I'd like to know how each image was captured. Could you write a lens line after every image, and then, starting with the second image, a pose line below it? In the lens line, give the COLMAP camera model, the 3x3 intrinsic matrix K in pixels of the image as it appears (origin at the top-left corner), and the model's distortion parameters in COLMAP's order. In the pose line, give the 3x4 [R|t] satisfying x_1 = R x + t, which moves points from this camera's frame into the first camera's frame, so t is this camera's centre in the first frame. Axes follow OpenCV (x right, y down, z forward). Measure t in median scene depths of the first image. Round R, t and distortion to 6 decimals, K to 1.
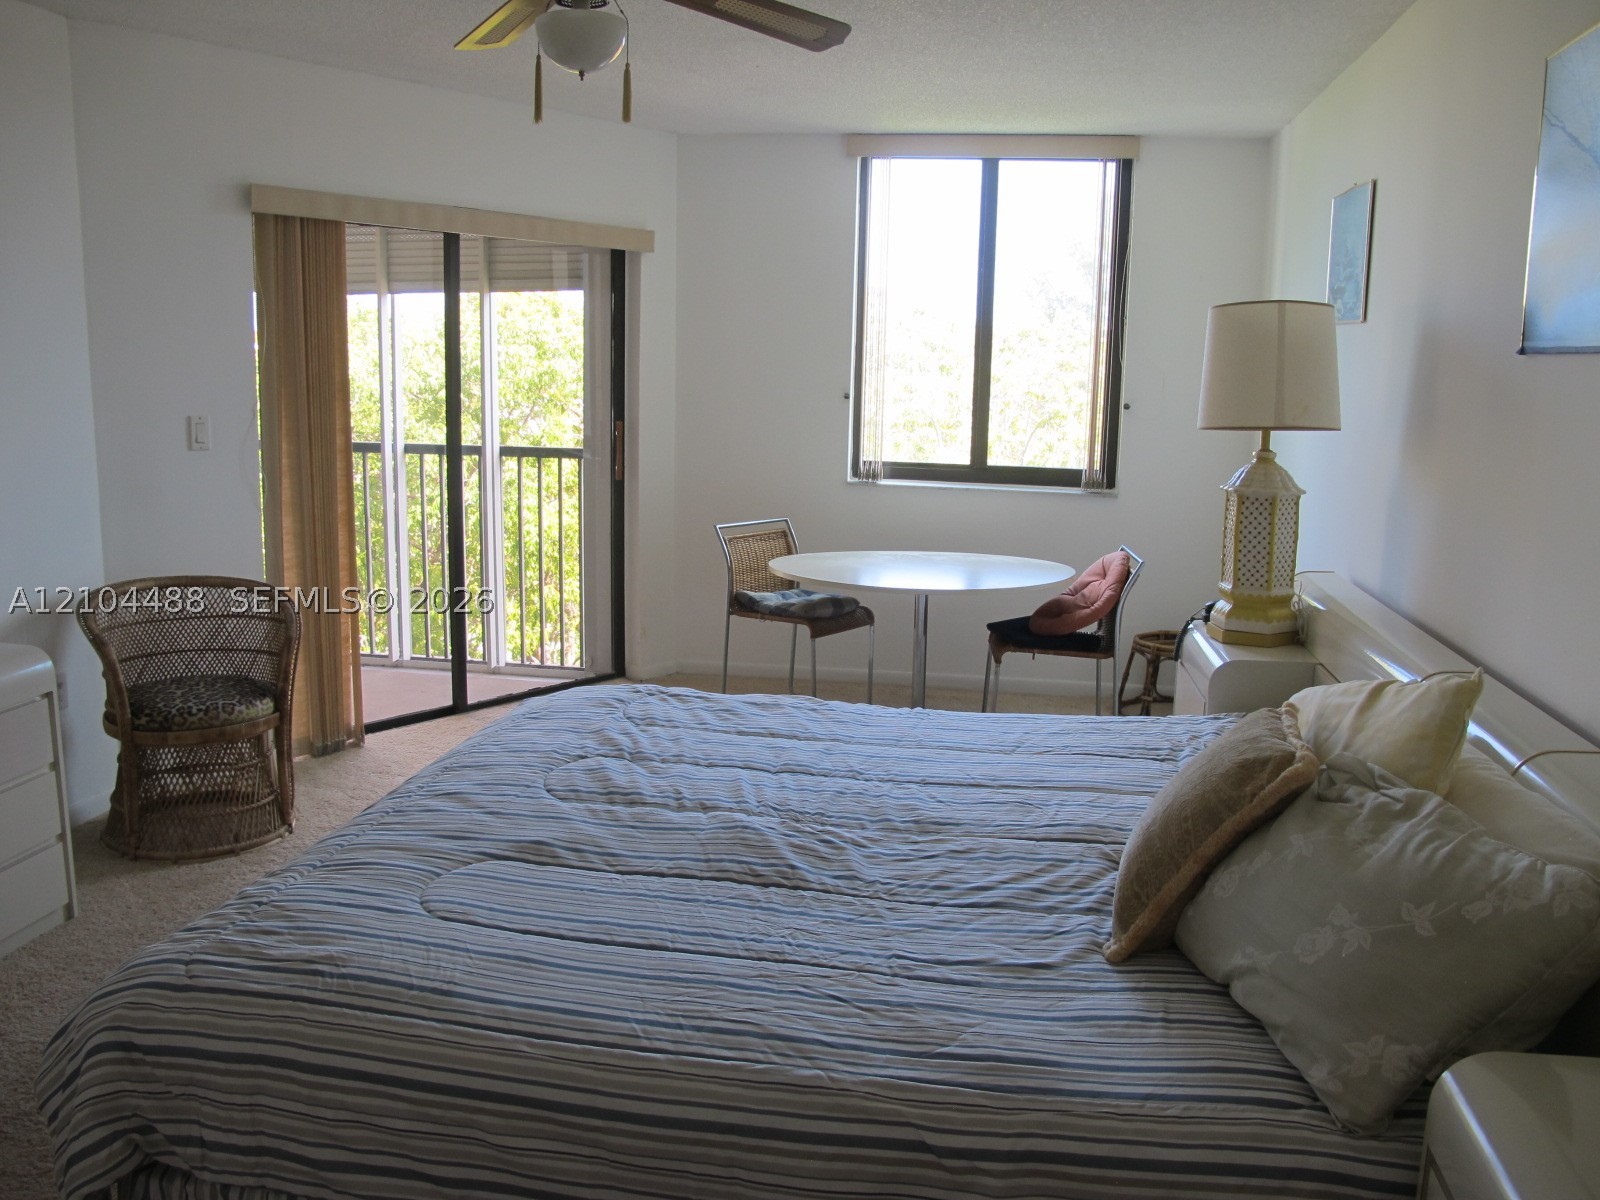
lens RADIAL K [[1313.6, 0, 800.0], [0, 1313.6, 600.0], [0, 0, 1]] dist [-0.143429, 0.122566]
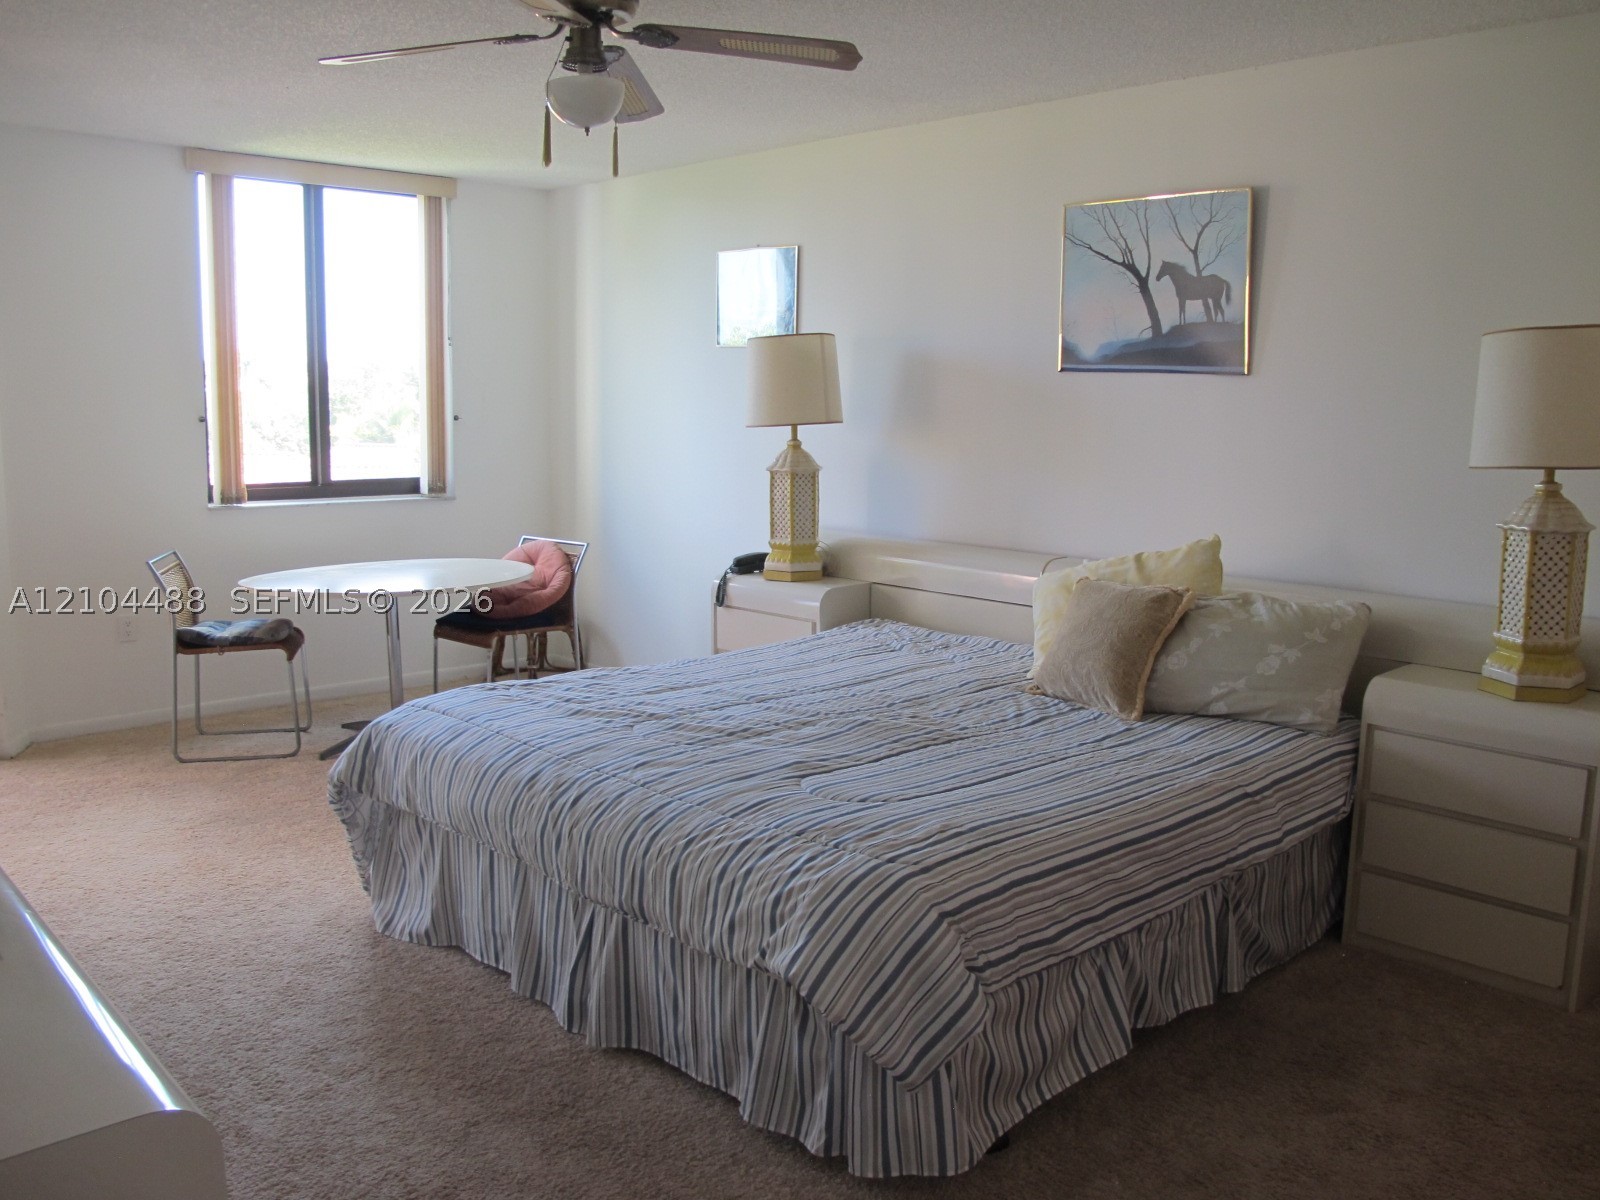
lens RADIAL K [[1313.6, 0, 800.0], [0, 1313.6, 600.0], [0, 0, 1]] dist [-0.143429, 0.122566]
pose [[0.620307, -0.134359, 0.772765, -0.967041], [0.141526, 0.988221, 0.058215, -0.035347], [-0.771485, 0.073255, 0.632016, 0.155867]]
